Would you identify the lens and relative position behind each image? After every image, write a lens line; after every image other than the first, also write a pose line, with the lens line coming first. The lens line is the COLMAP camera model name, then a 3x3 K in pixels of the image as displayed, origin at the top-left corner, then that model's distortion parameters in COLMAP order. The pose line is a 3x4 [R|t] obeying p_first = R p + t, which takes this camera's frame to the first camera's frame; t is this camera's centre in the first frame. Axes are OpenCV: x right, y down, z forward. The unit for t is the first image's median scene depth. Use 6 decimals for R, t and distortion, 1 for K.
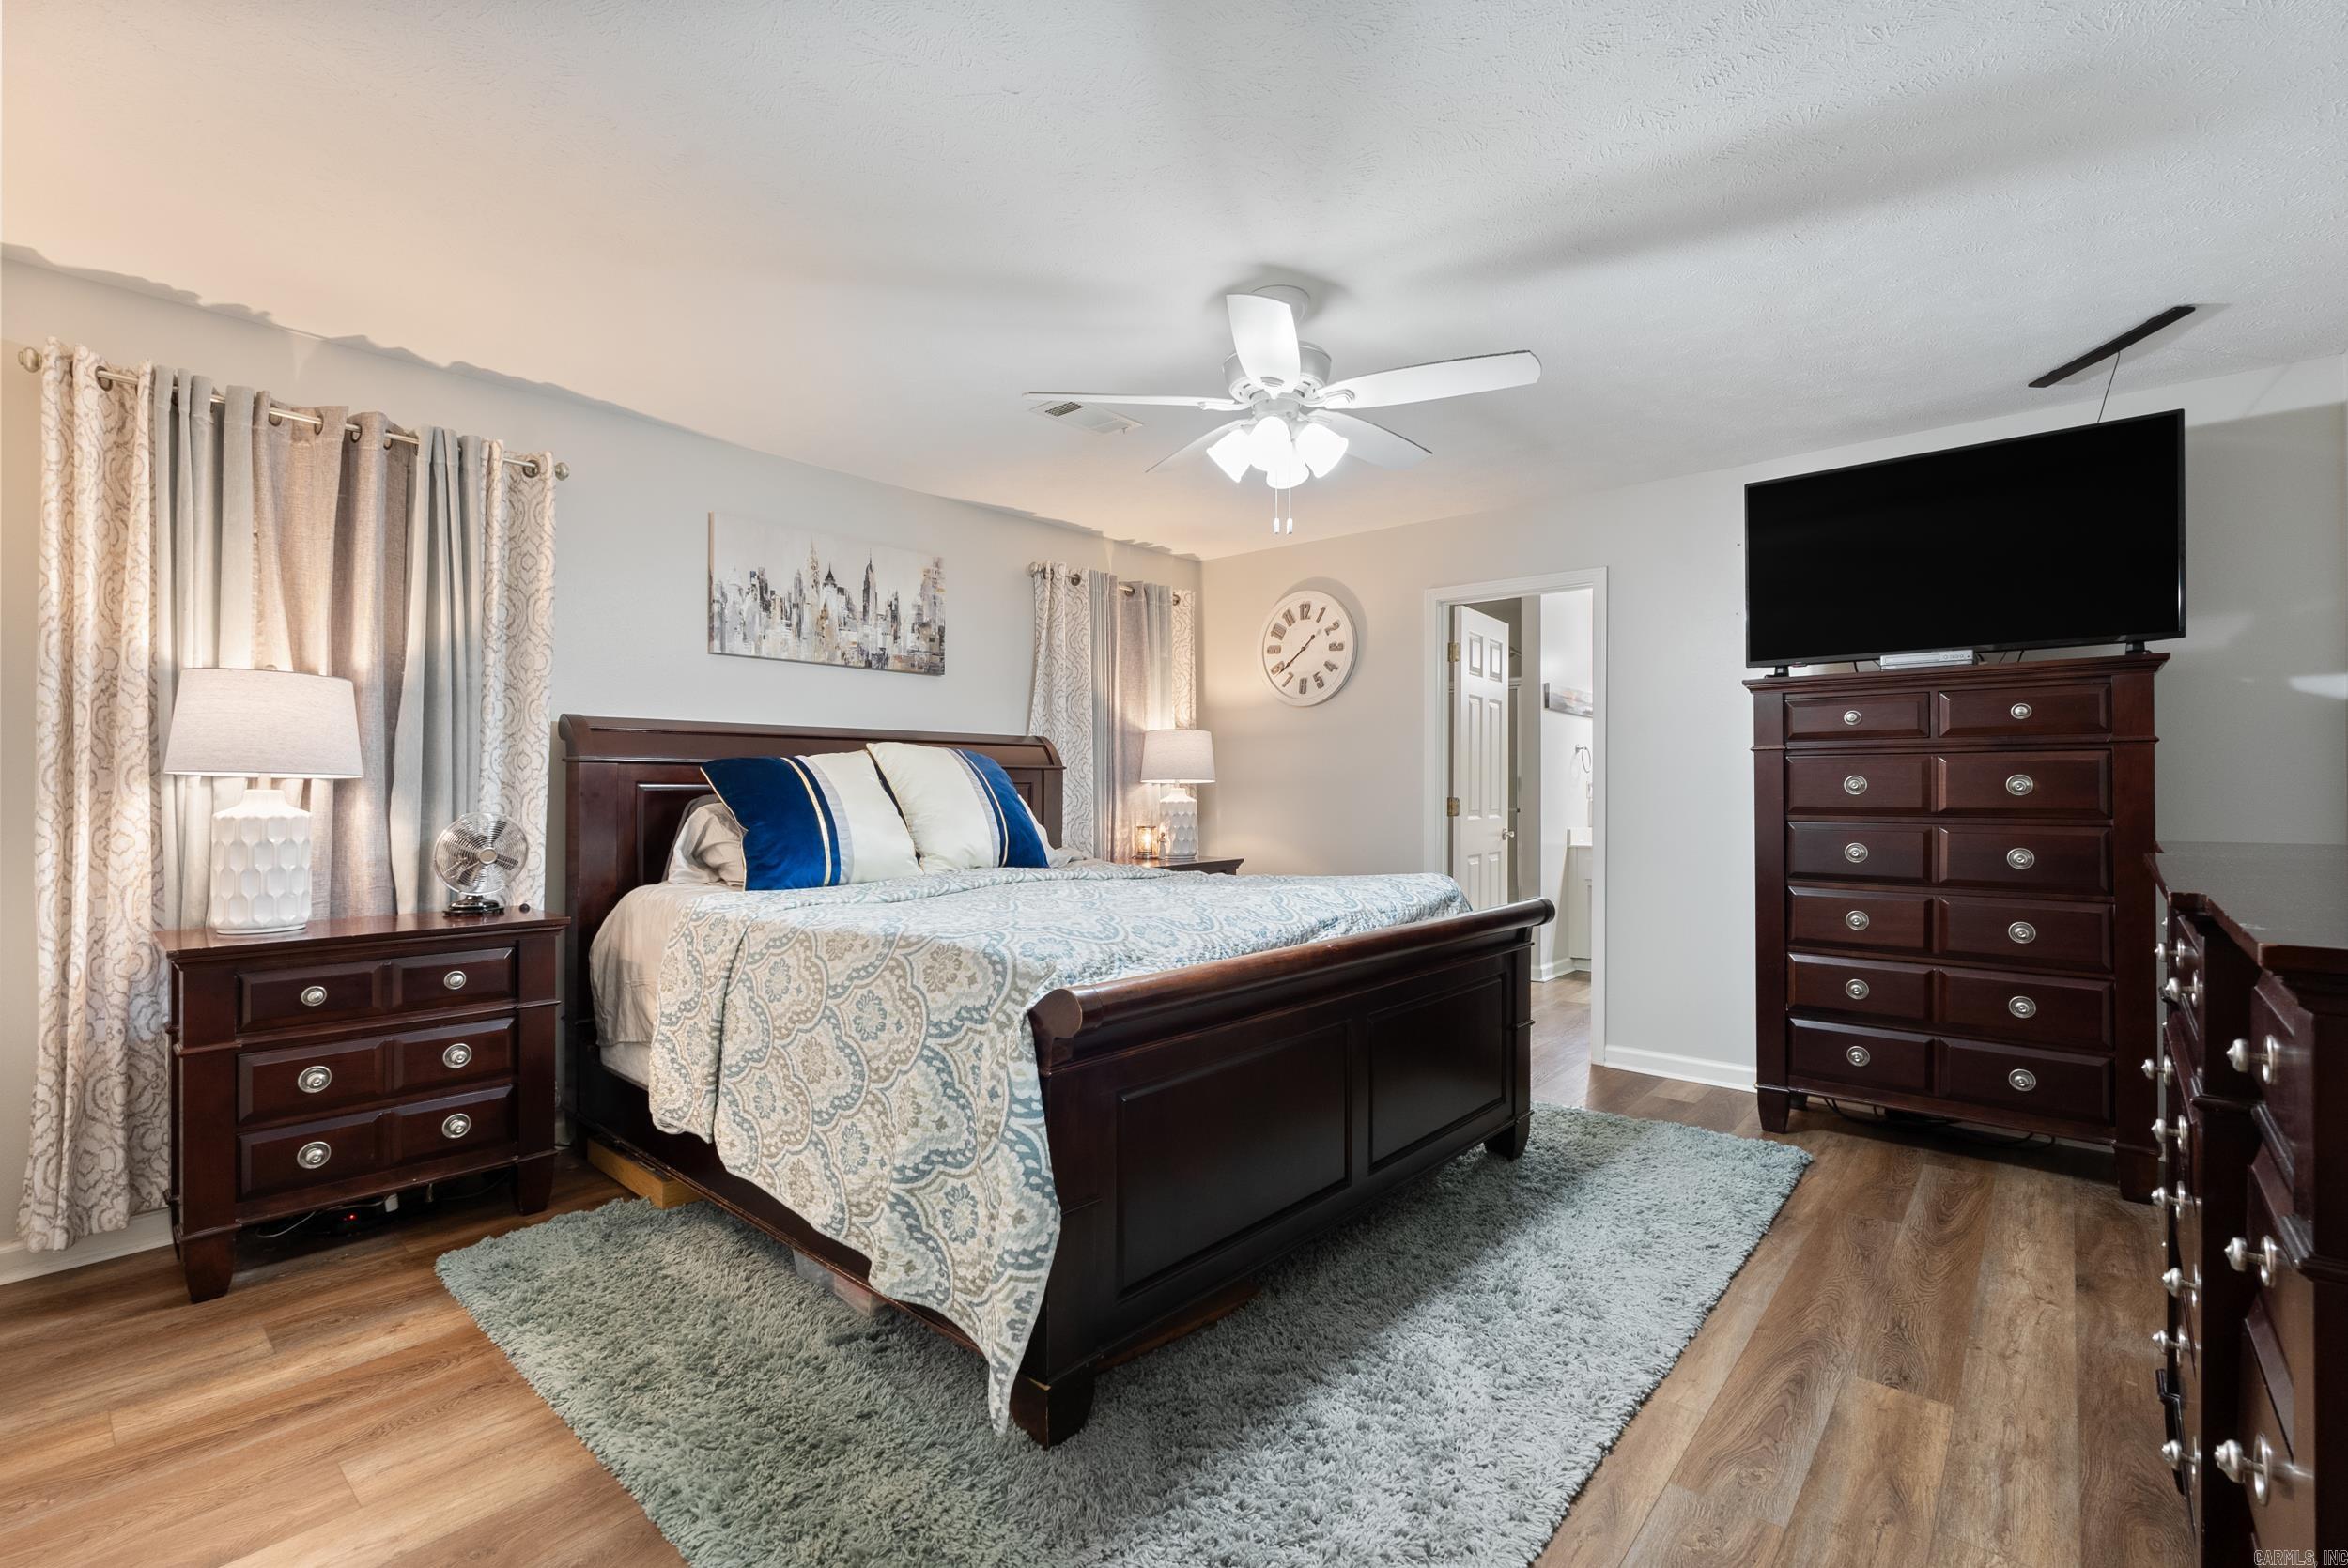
lens RADIAL K [[1038.8, 0, 1198.8], [0, 1038.8, 776.4], [0, 0, 1]] dist [-0.008654, 0.001760]
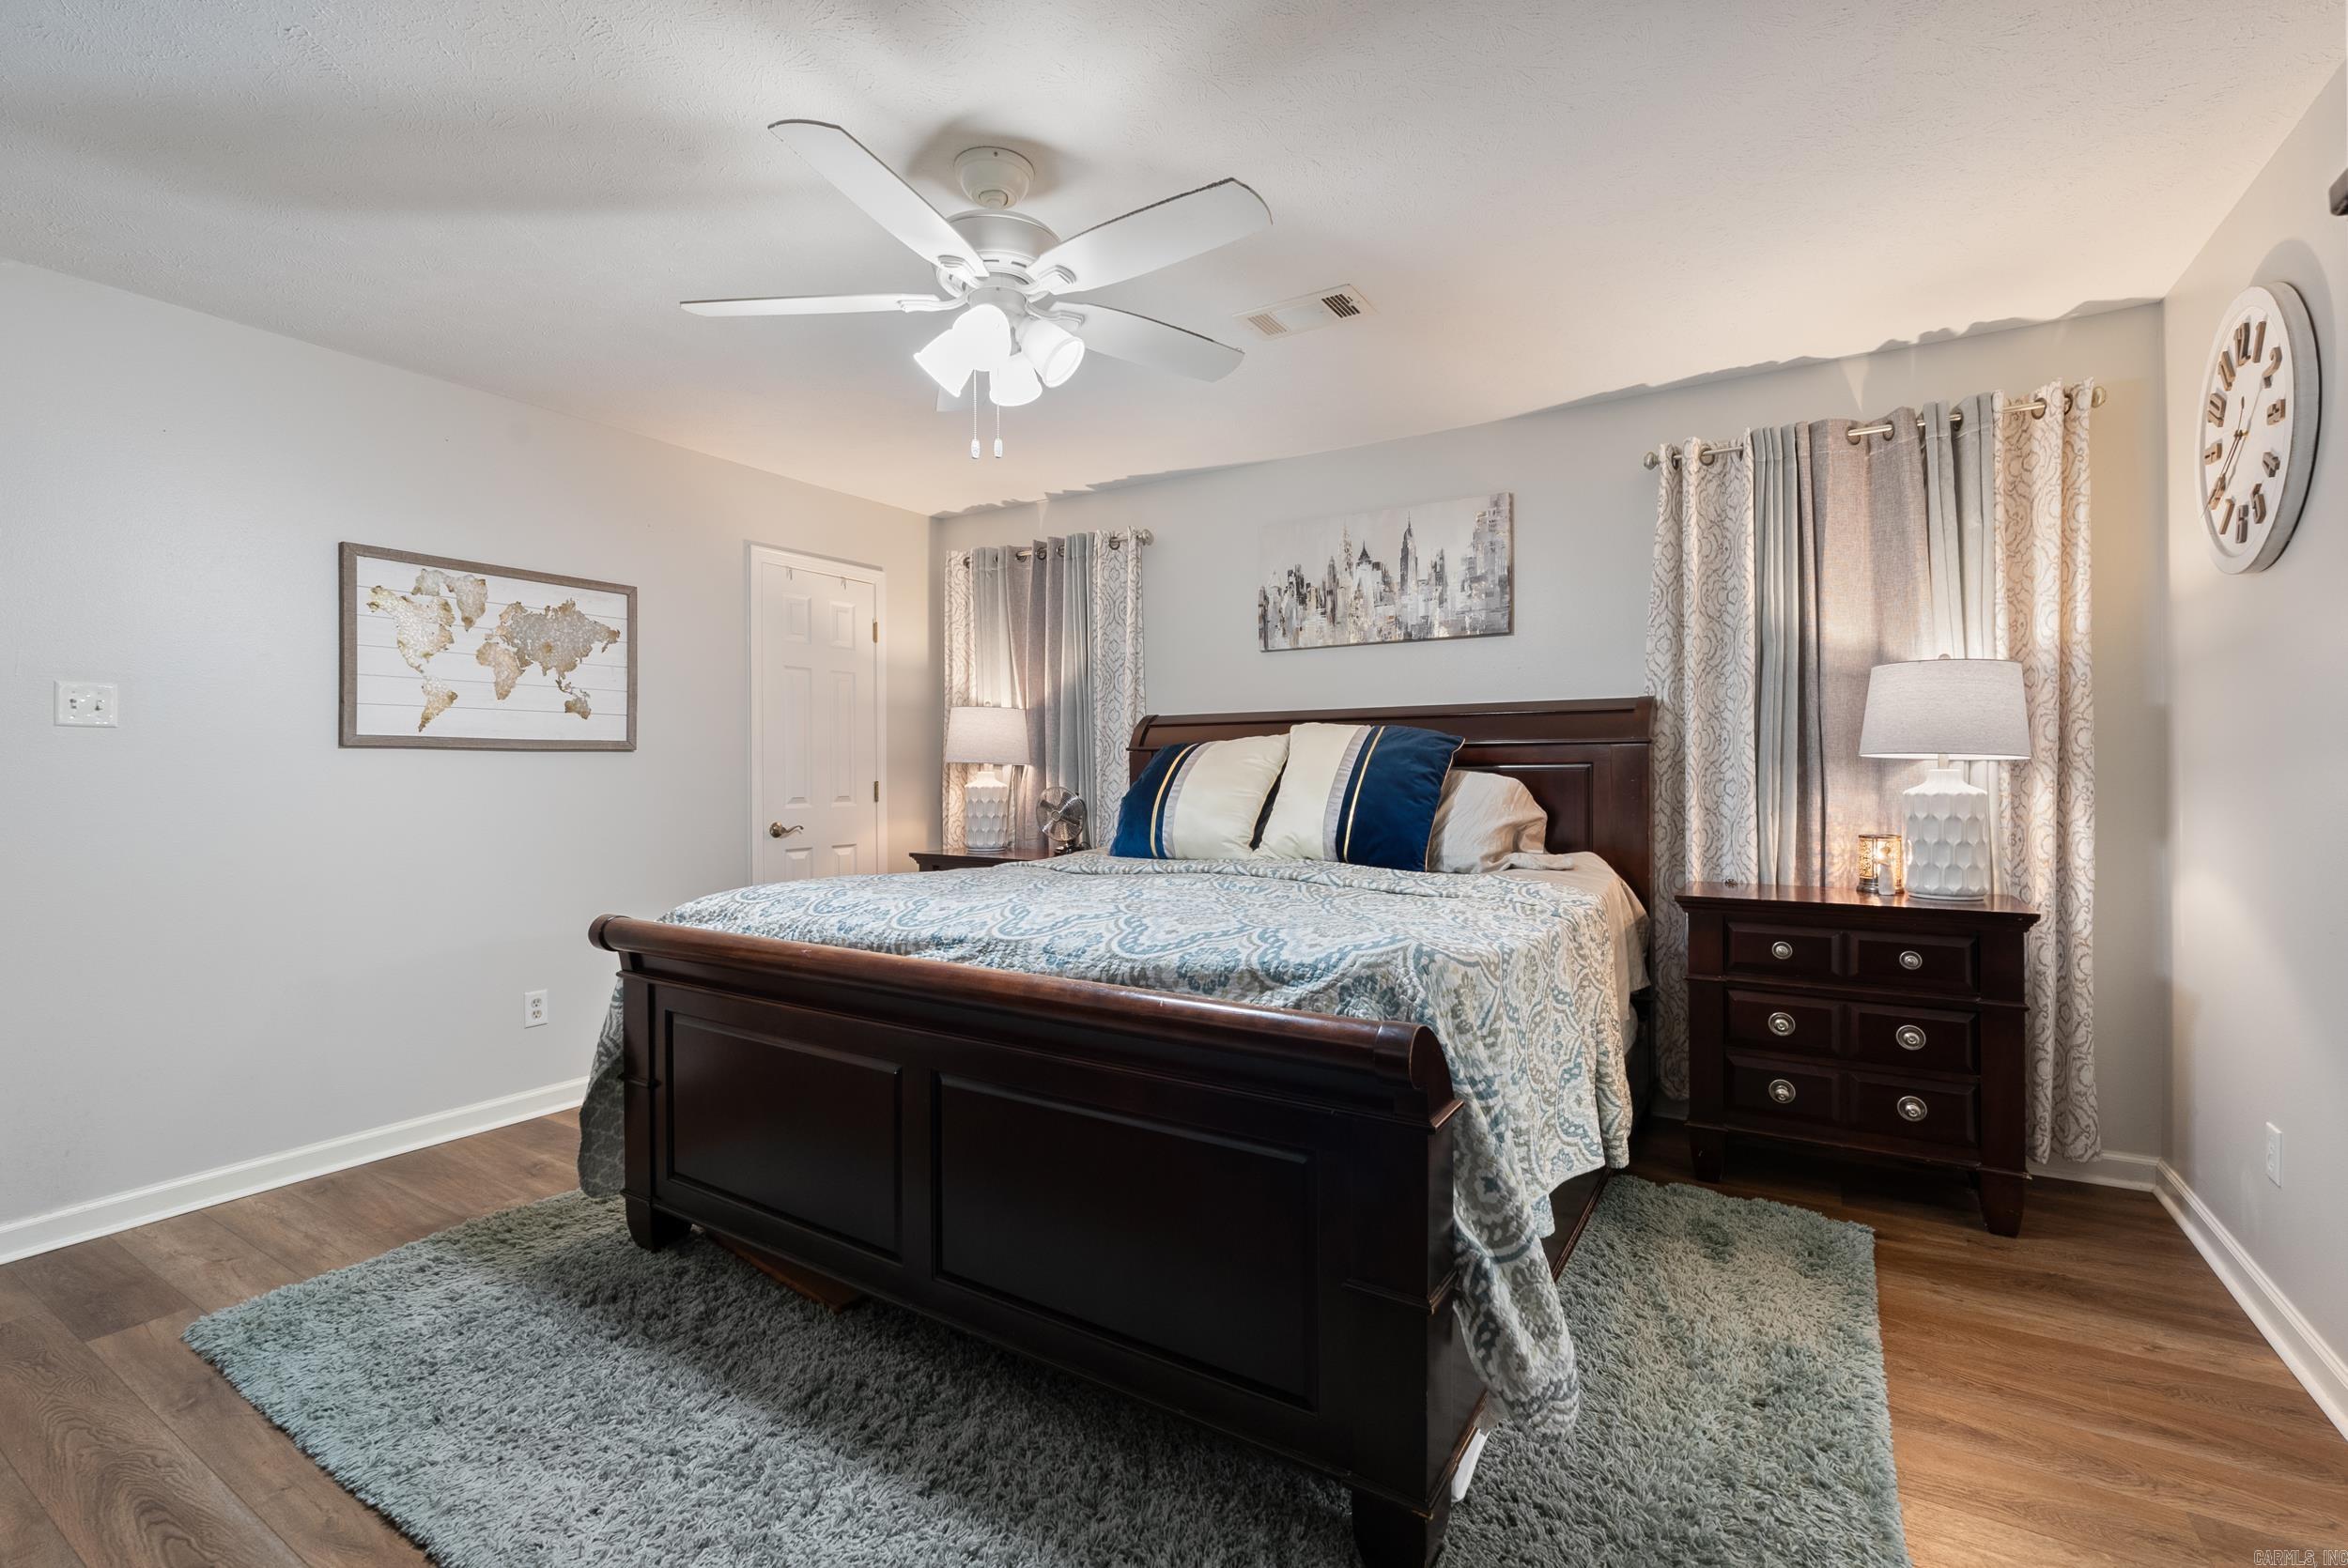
lens RADIAL K [[1038.8, 0, 1193.8], [0, 1038.8, 793.2], [0, 0, 1]] dist [-0.008654, 0.001760]
pose [[0.158826, 0.019663, -0.987111, 0.591456], [0.016156, 0.999616, 0.022511, 0.008819], [0.987174, -0.019523, 0.158447, 0.676943]]
